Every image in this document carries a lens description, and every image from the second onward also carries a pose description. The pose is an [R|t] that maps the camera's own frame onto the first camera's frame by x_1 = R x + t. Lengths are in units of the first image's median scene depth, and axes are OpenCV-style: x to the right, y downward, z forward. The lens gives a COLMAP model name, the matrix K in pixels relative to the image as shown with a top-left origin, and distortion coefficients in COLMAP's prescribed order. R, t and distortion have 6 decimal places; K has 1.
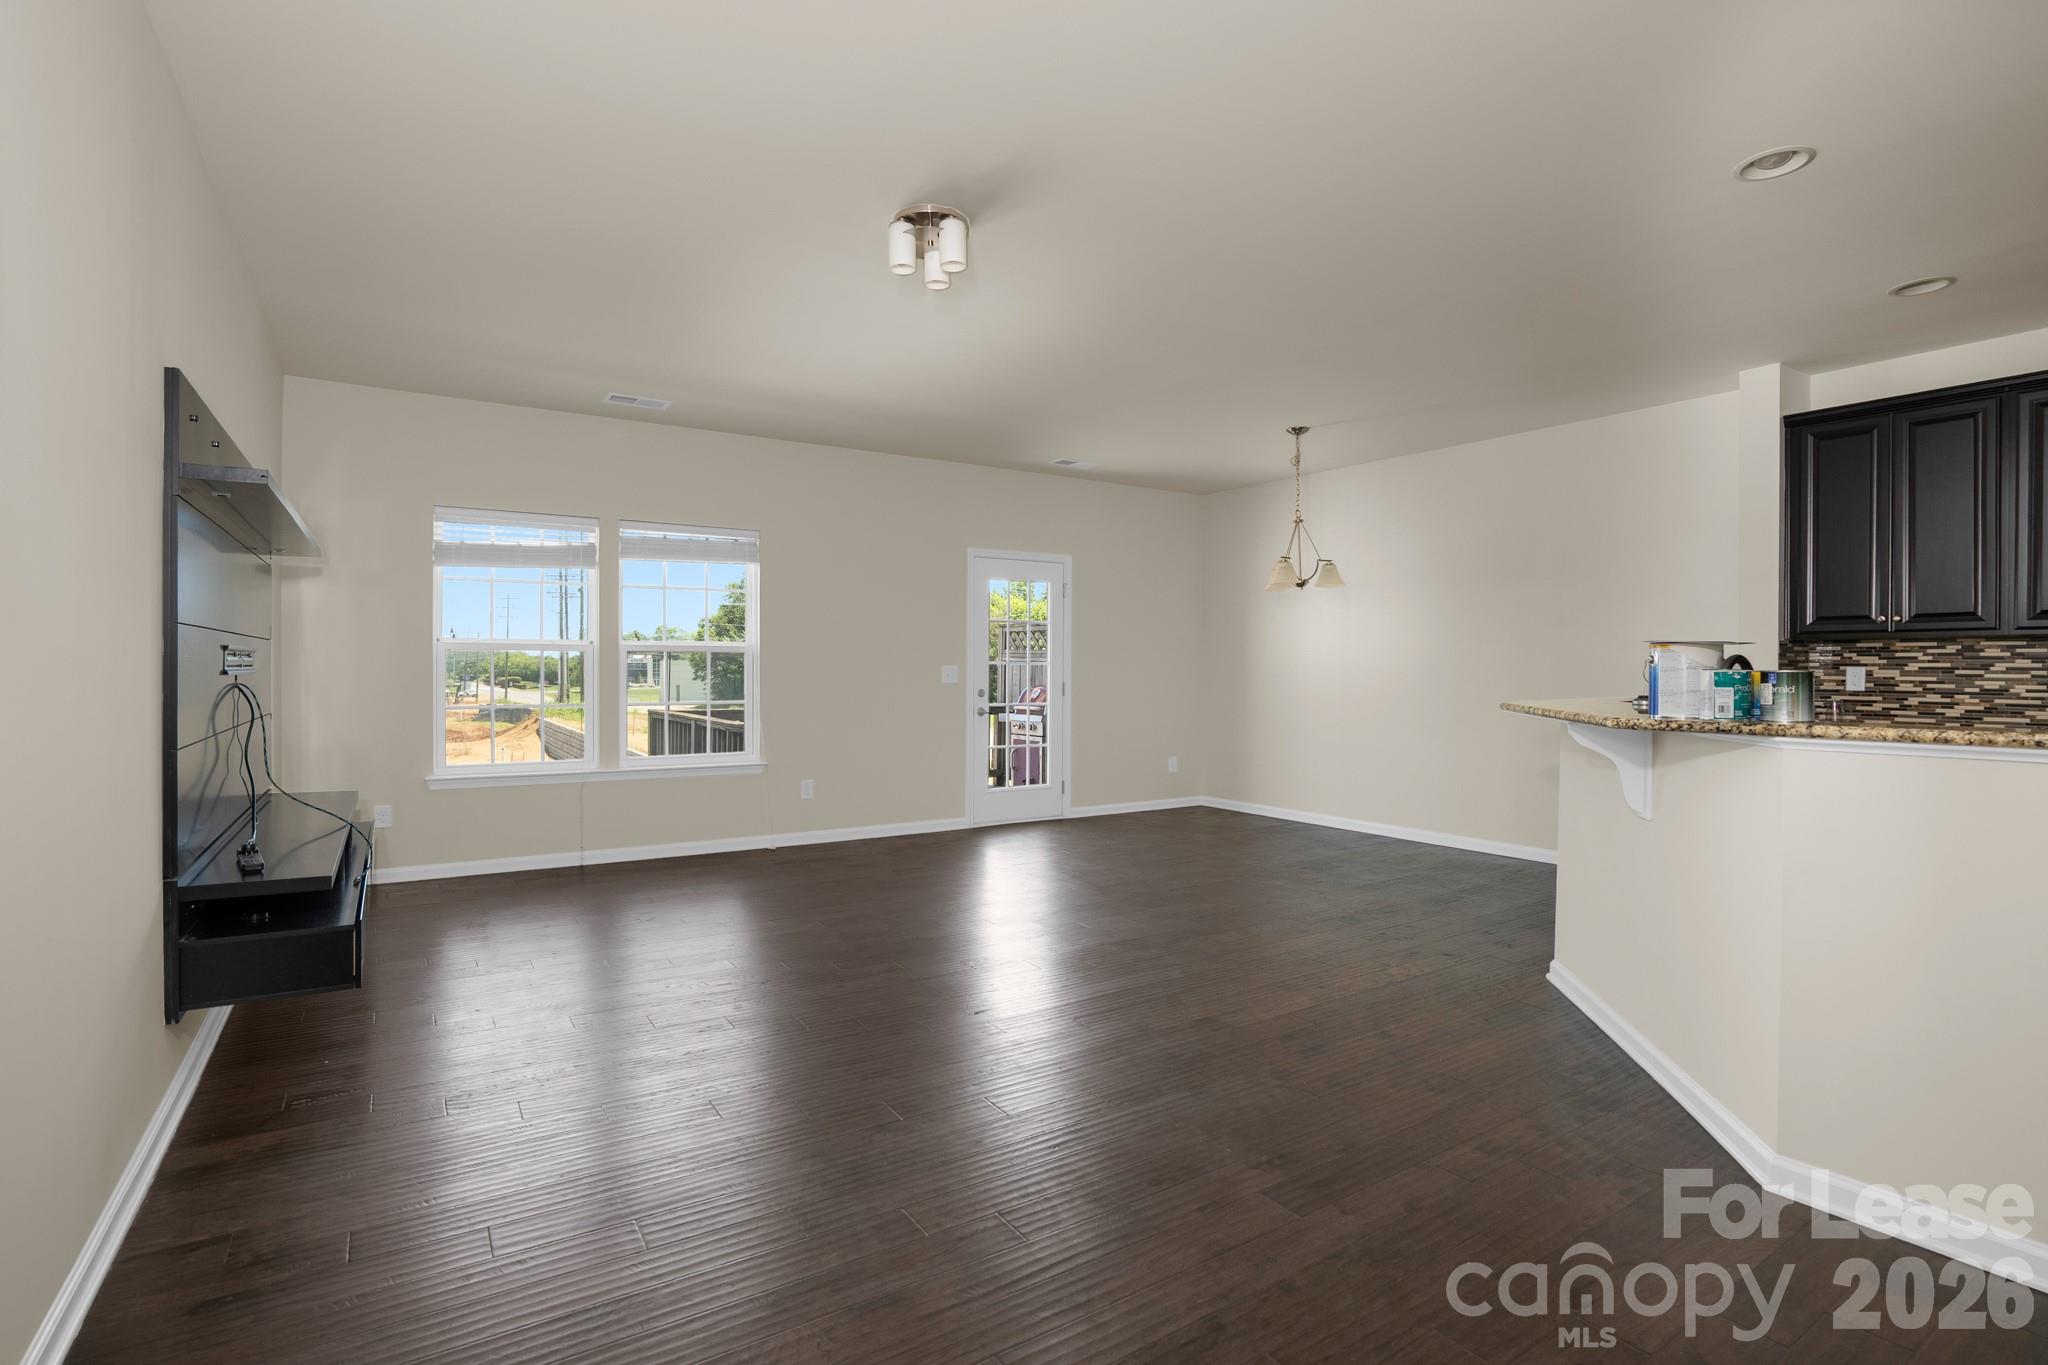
lens RADIAL K [[964.3, 0, 1034.8], [0, 964.3, 677.1], [0, 0, 1]] dist [-0.021490, 0.002126]
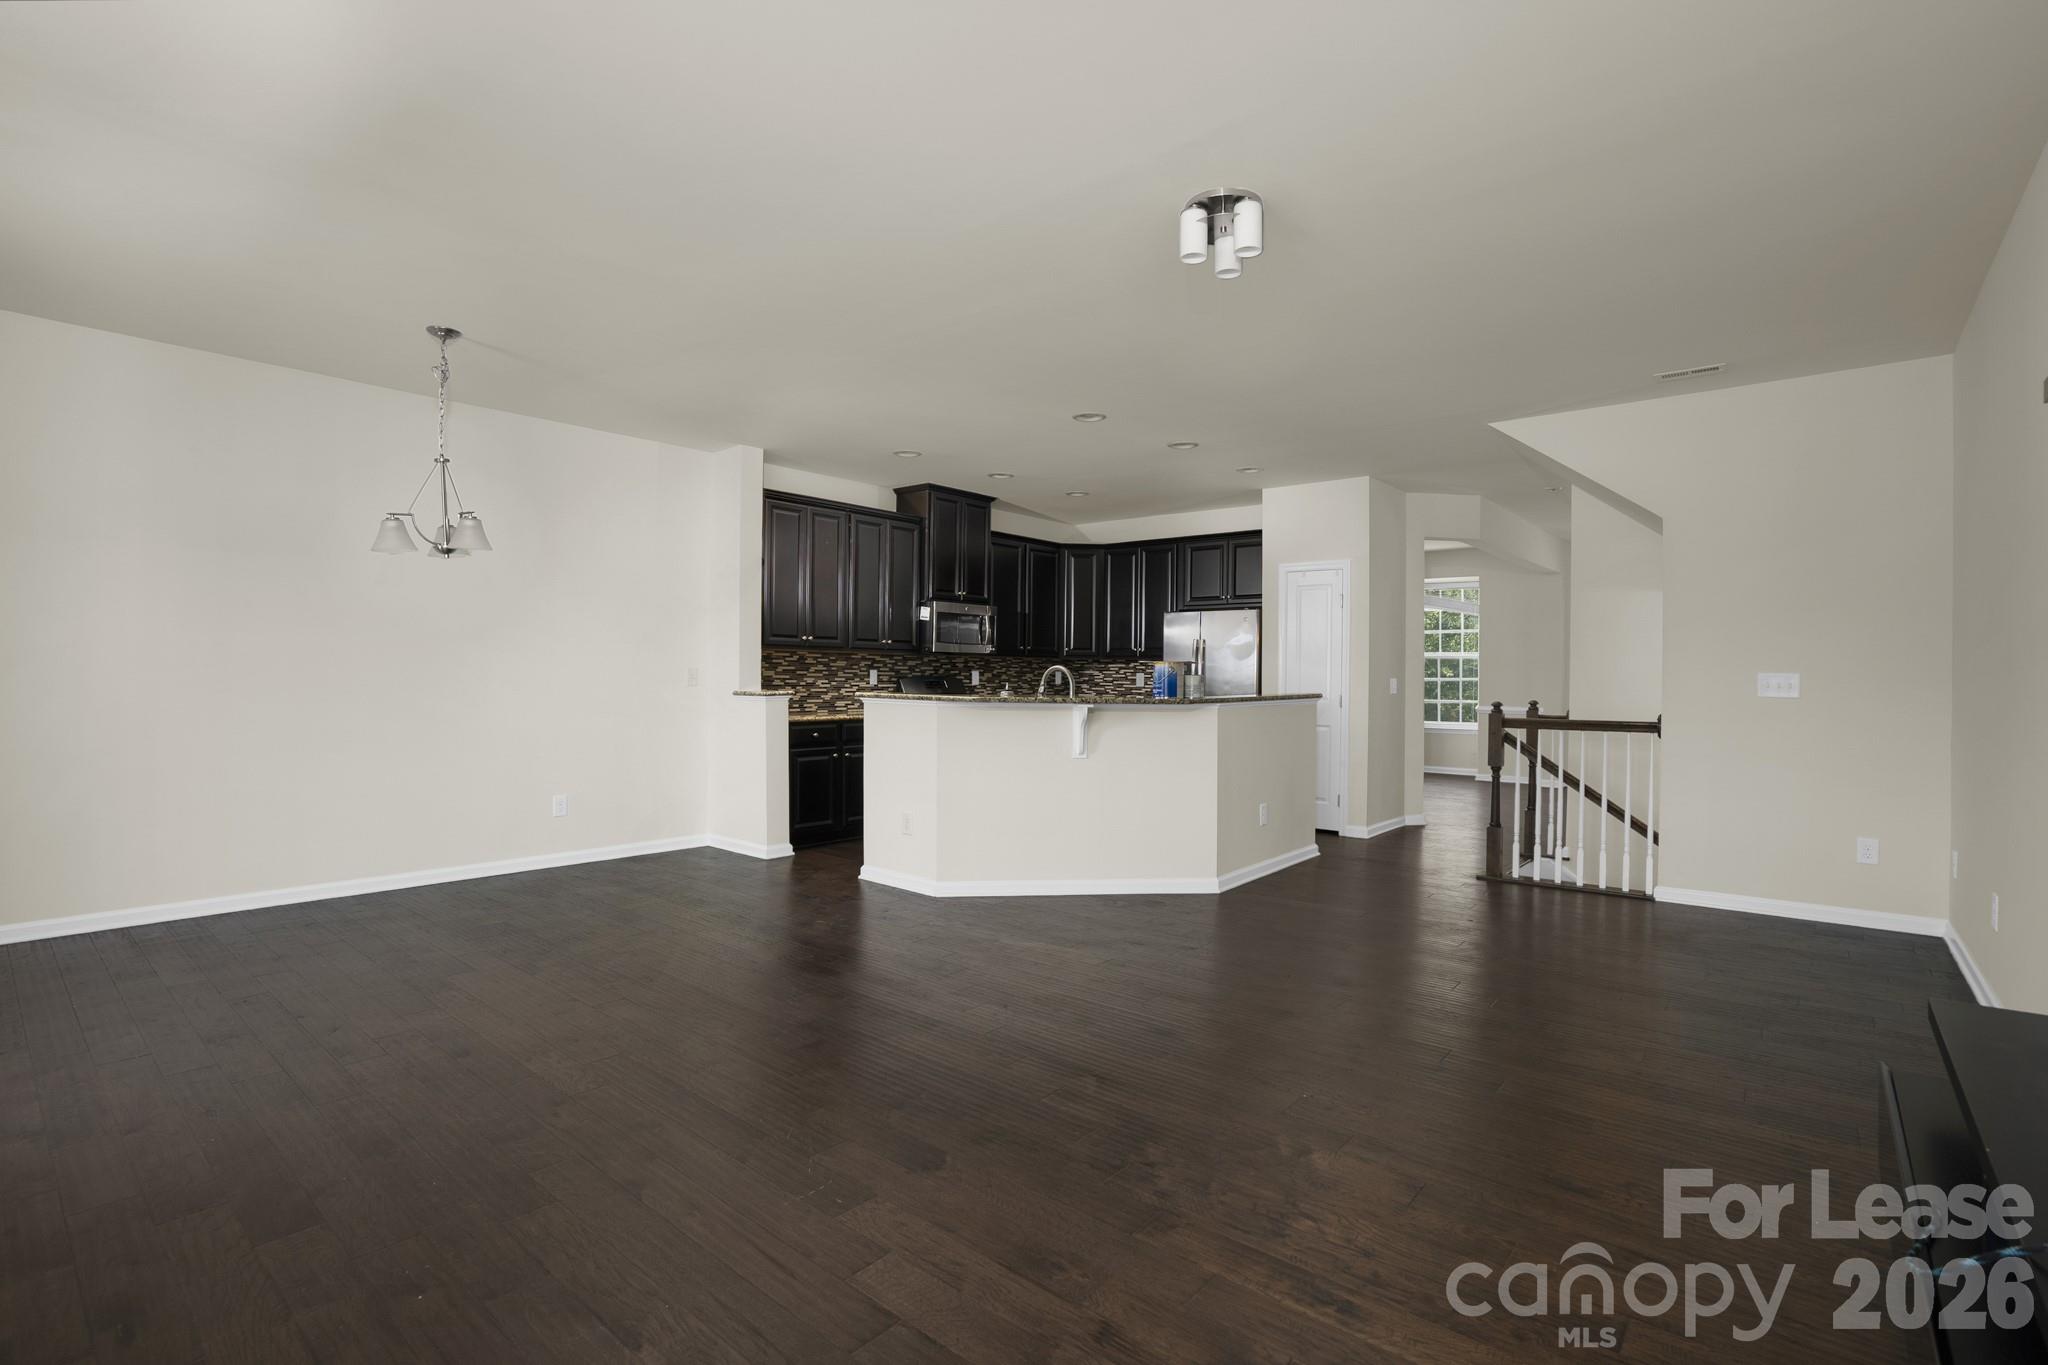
lens RADIAL K [[964.3, 0, 1023.2], [0, 964.3, 689.0], [0, 0, 1]] dist [-0.021490, 0.002126]
pose [[-0.276631, -0.015214, 0.960856, -0.692386], [0.002121, 0.999863, 0.016442, -0.003131], [-0.960974, 0.006586, -0.276560, 1.069501]]
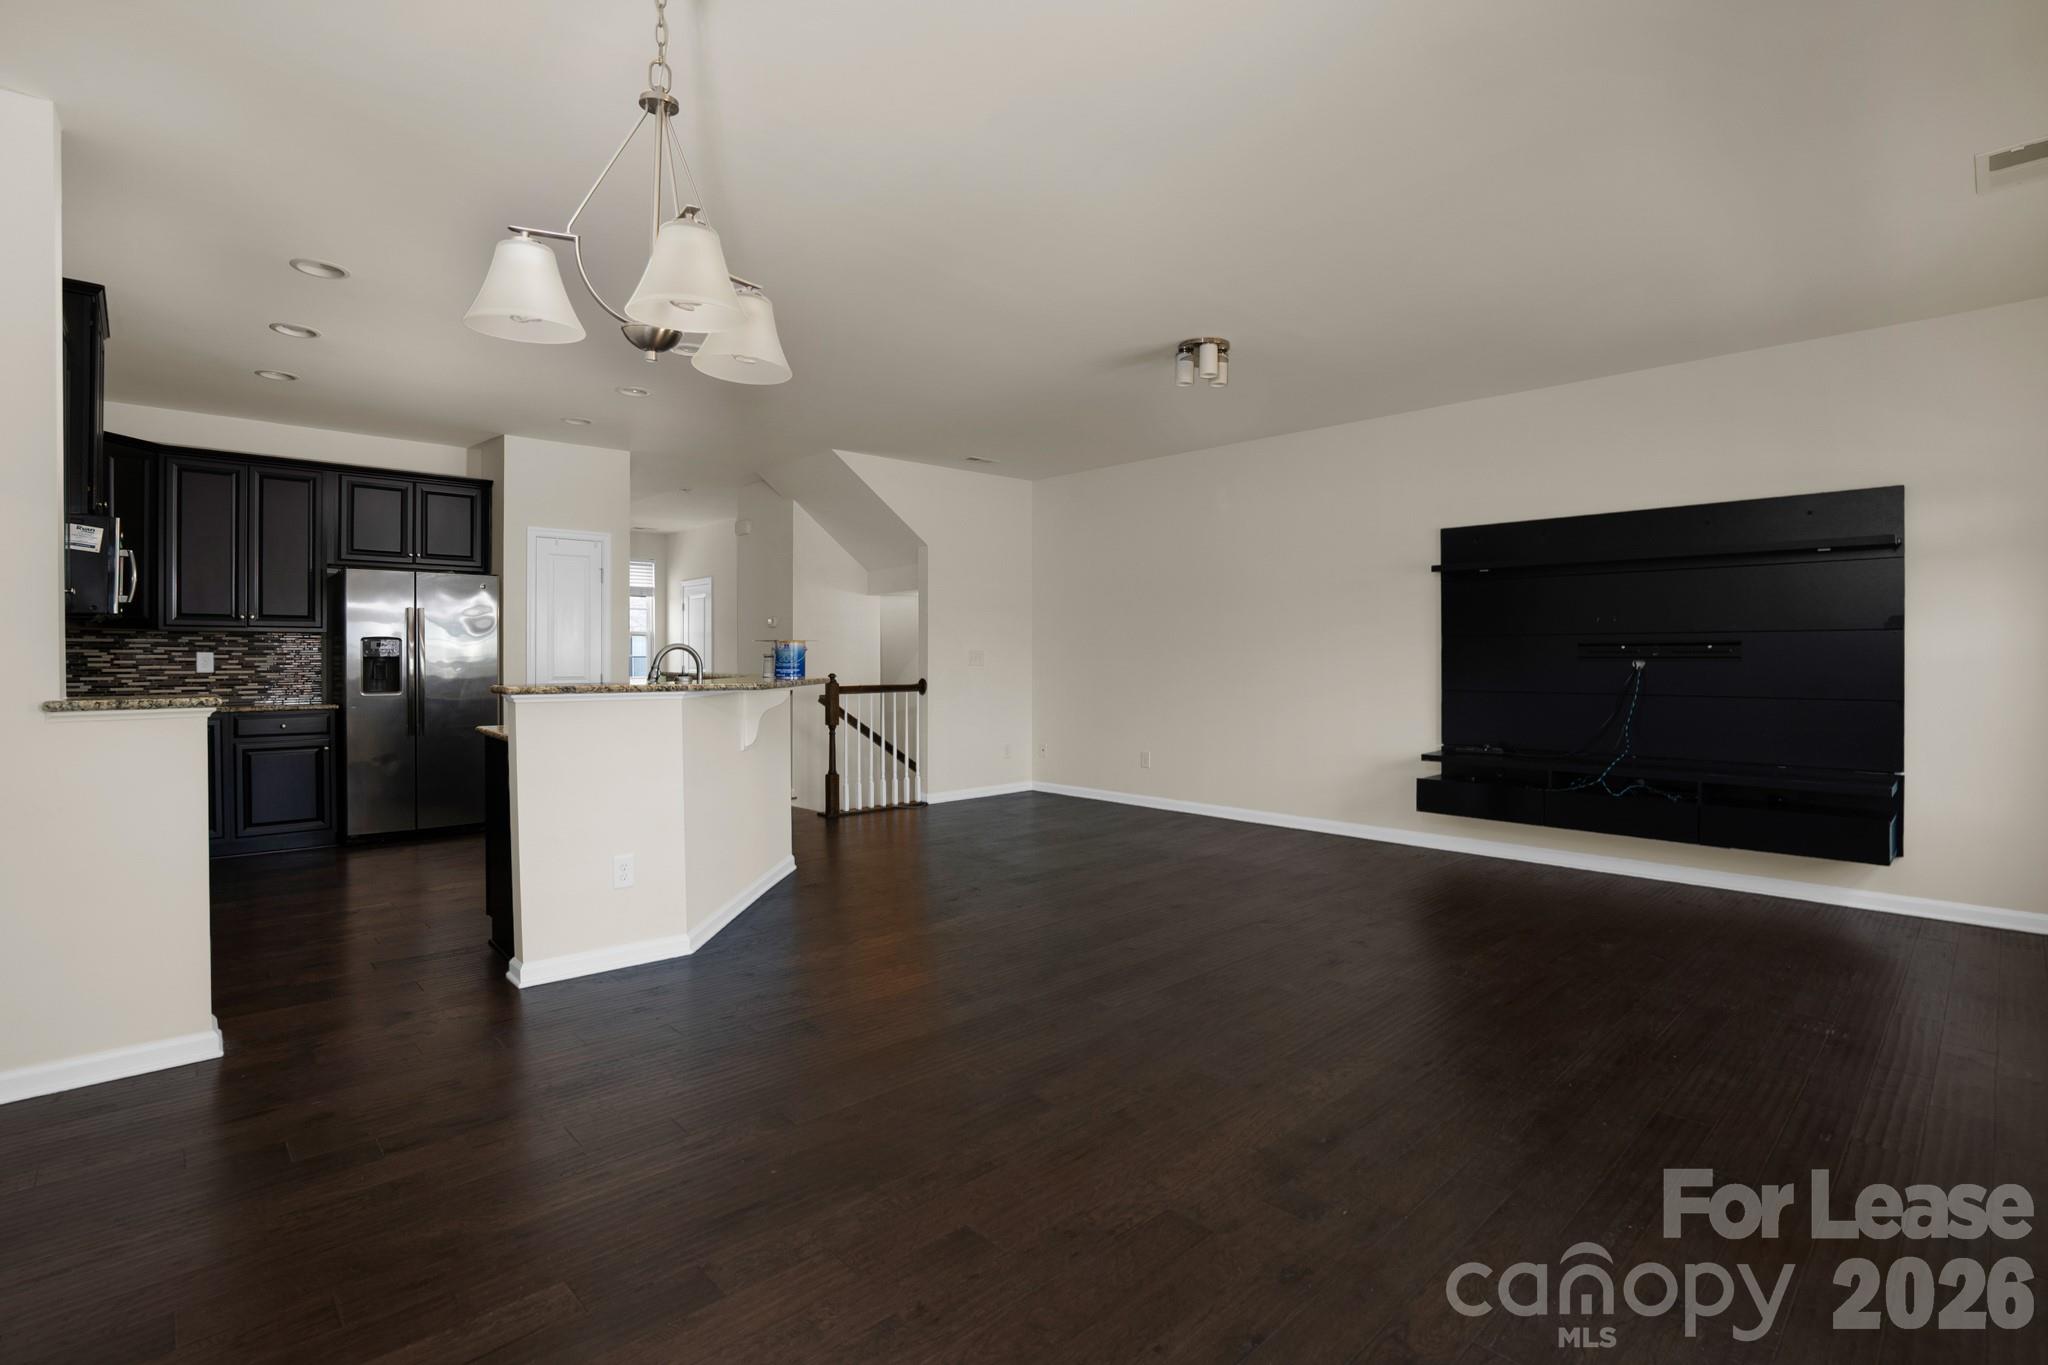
lens RADIAL K [[964.3, 0, 1017.6], [0, 964.3, 666.1], [0, 0, 1]] dist [-0.021490, 0.002126]
pose [[-0.989863, 0.004034, -0.141965, 0.298554], [0.000818, 0.999742, 0.022706, -0.012551], [0.142020, 0.022360, -0.989611, 1.748955]]
